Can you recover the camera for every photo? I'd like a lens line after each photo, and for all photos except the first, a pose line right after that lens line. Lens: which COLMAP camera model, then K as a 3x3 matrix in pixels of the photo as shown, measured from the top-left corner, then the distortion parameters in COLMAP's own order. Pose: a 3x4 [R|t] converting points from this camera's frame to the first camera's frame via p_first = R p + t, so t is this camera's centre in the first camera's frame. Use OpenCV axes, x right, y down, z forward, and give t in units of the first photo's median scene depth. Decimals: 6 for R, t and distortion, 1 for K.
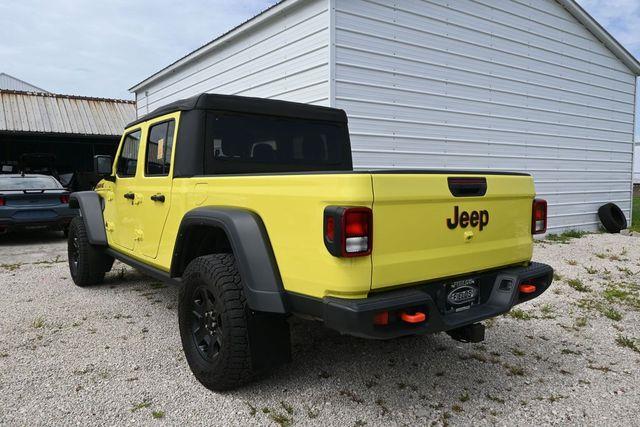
lens RADIAL K [[495.2, 0, 313.7], [0, 495.2, 215.7], [0, 0, 1]] dist [-0.010257, 0.011319]
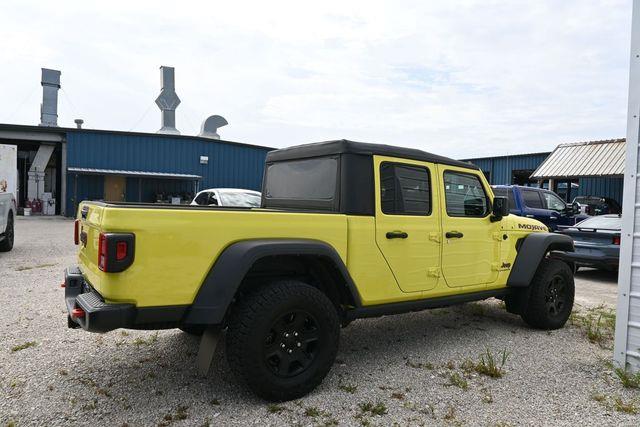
lens RADIAL K [[436.5, 0, 315.5], [0, 436.5, 213.9], [0, 0, 1]] dist [-0.017840, 0.000378]
pose [[-0.067561, 0.019098, -0.997532, 1.375155], [-0.109273, 0.993660, 0.026425, -0.147718], [0.991713, 0.110789, -0.065045, 1.605470]]
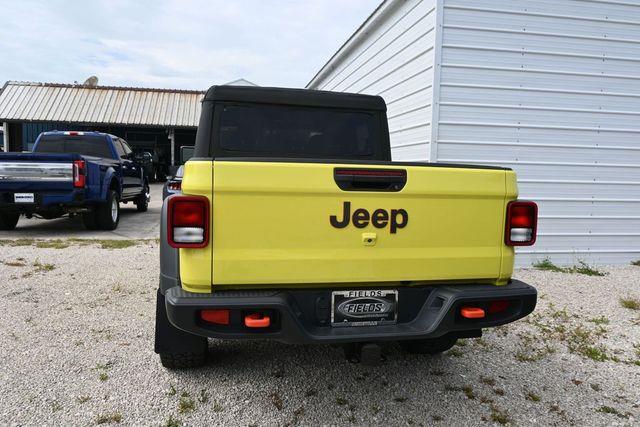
lens RADIAL K [[495.2, 0, 311.3], [0, 495.2, 212.1], [0, 0, 1]] dist [-0.010257, 0.011319]
pose [[0.903883, 0.056368, -0.424050, 0.546578], [-0.055276, 0.998360, 0.014886, -0.010031], [0.424194, 0.009985, 0.905516, 0.184772]]
